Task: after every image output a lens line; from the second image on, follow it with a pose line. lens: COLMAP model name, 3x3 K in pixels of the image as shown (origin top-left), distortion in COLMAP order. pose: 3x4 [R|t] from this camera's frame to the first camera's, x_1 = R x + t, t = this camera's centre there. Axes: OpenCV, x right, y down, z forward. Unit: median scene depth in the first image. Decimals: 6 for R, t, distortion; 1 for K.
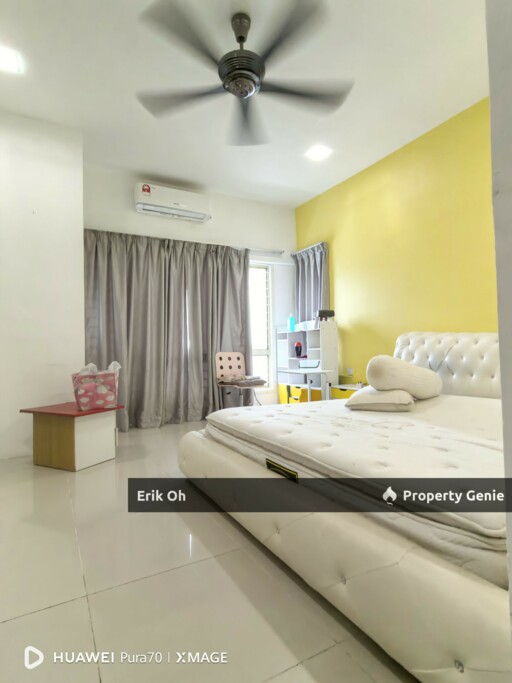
lens RADIAL K [[381.5, 0, 254.3], [0, 381.5, 342.8], [0, 0, 1]] dist [-0.015149, 0.001829]
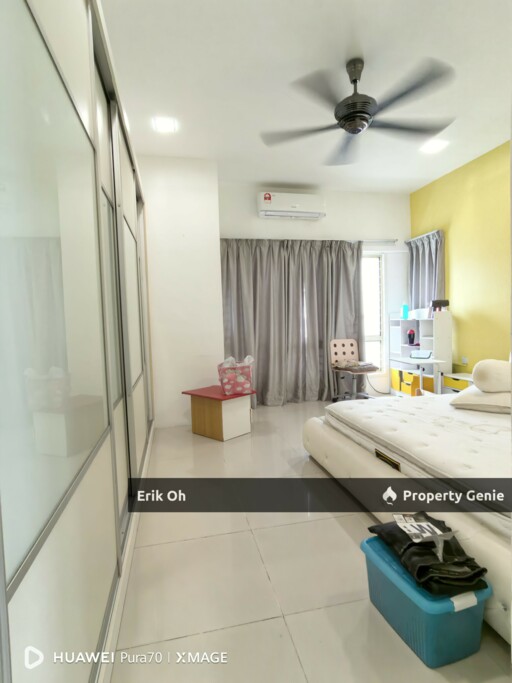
lens RADIAL K [[381.5, 0, 254.3], [0, 381.5, 342.8], [0, 0, 1]] dist [-0.015149, 0.001829]
pose [[0.958517, 0.004543, -0.284999, 0.001689], [0.019877, 0.996374, 0.082732, -0.065587], [0.284341, -0.084965, 0.954951, -0.120152]]
